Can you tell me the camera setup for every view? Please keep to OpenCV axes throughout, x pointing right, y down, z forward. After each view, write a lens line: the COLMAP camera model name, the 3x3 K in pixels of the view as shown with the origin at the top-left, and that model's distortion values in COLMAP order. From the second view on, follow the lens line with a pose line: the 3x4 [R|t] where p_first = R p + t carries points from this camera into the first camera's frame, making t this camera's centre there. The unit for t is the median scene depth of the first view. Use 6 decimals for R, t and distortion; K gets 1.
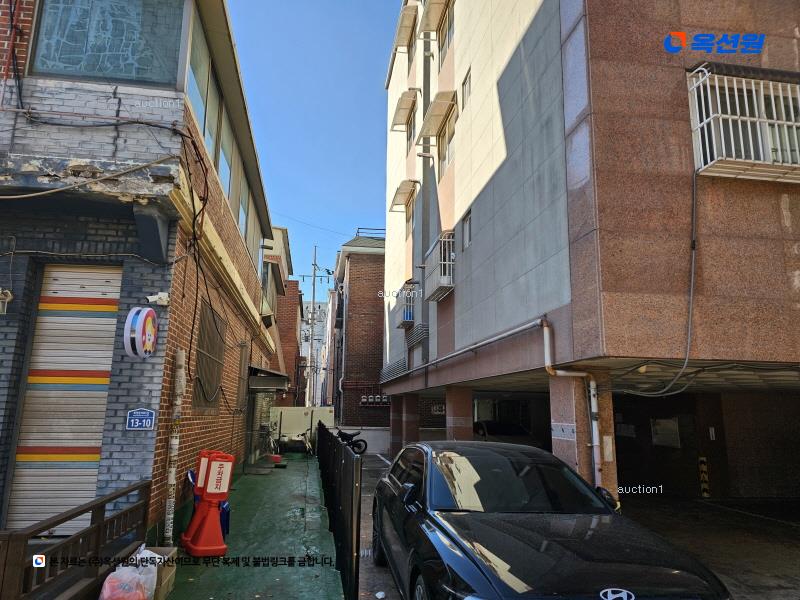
lens RADIAL K [[531.5, 0, 382.3], [0, 531.5, 317.8], [0, 0, 1]] dist [0.049221, -0.030754]
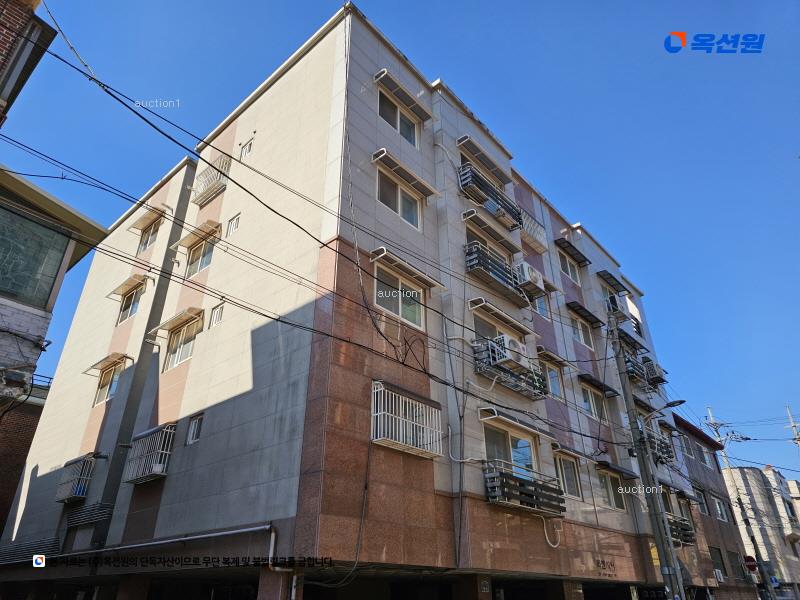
lens RADIAL K [[531.5, 0, 397.8], [0, 531.5, 300.0], [0, 0, 1]] dist [0.049221, -0.030754]
pose [[0.758820, 0.303942, 0.576030, -0.451647], [-0.100376, 0.928441, -0.357663, -0.078758], [-0.643519, 0.213582, 0.735028, -0.391430]]
